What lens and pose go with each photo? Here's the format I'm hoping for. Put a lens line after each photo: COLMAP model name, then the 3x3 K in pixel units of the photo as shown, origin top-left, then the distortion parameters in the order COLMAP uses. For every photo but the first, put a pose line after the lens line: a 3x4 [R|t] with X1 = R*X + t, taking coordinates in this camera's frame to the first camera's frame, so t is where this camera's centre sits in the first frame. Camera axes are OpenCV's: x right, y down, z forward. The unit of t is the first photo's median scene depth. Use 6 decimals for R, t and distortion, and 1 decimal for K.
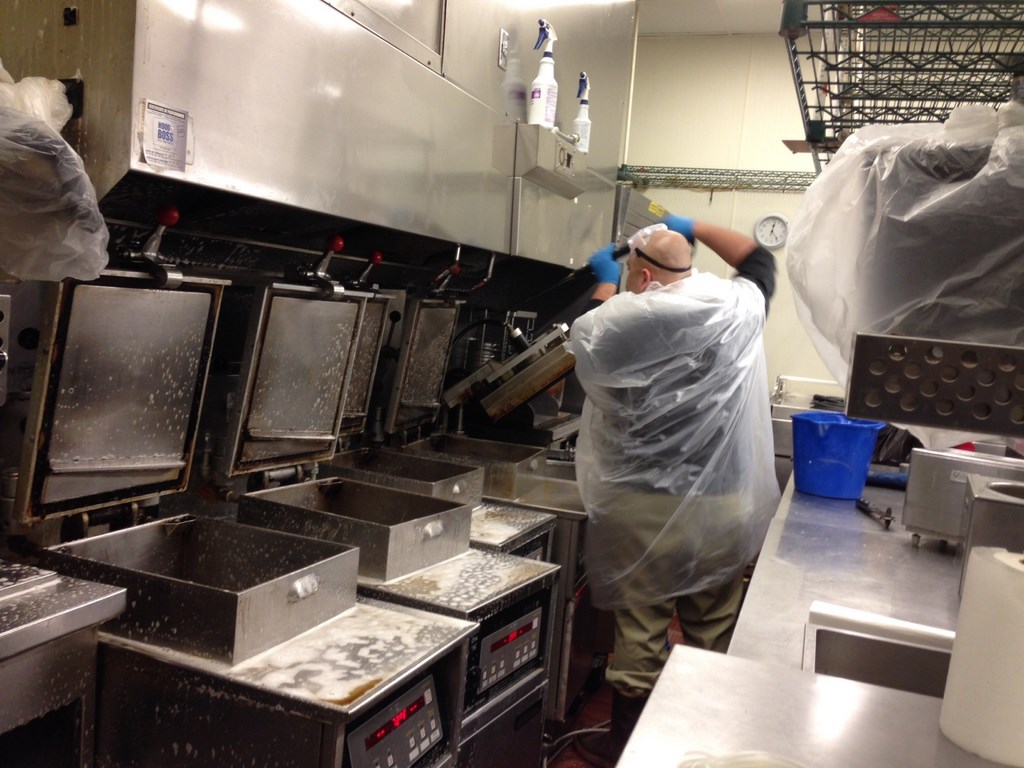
lens RADIAL K [[930.2, 0, 512.8], [0, 930.2, 388.4], [0, 0, 1]] dist [0.106773, -0.169105]
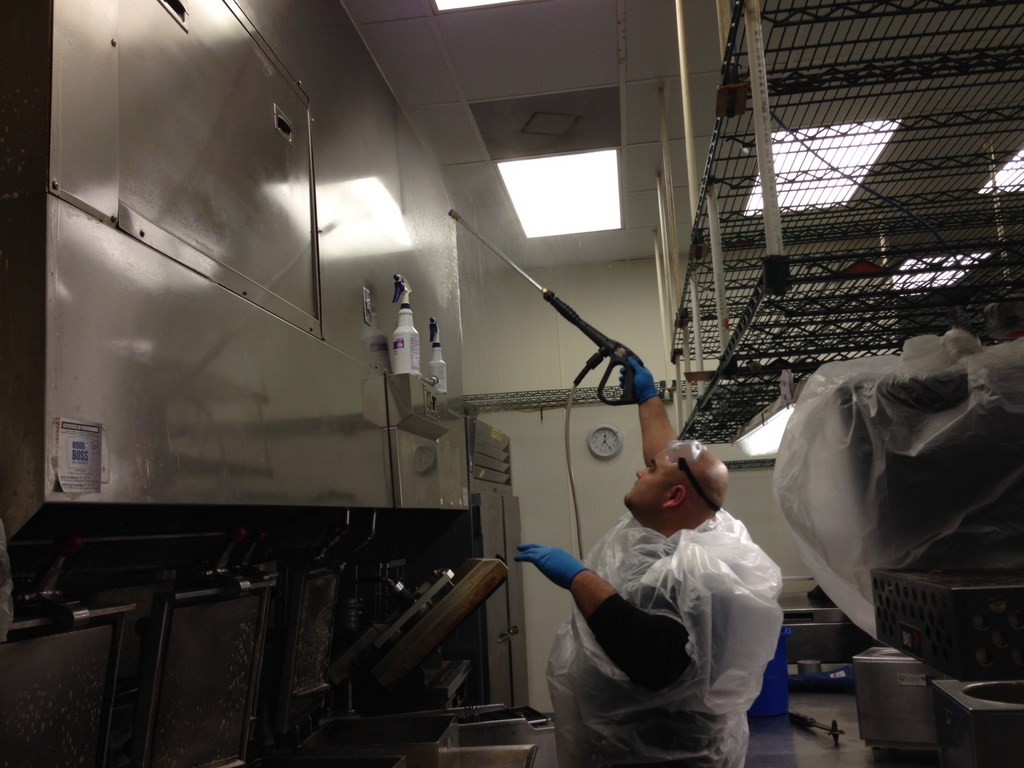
lens RADIAL K [[930.2, 0, 512.8], [0, 930.2, 388.4], [0, 0, 1]] dist [0.106773, -0.169105]
pose [[0.967707, -0.107448, 0.228032, -0.124569], [0.156510, 0.965229, -0.209376, -0.060820], [-0.197606, 0.238304, 0.950875, 0.070110]]
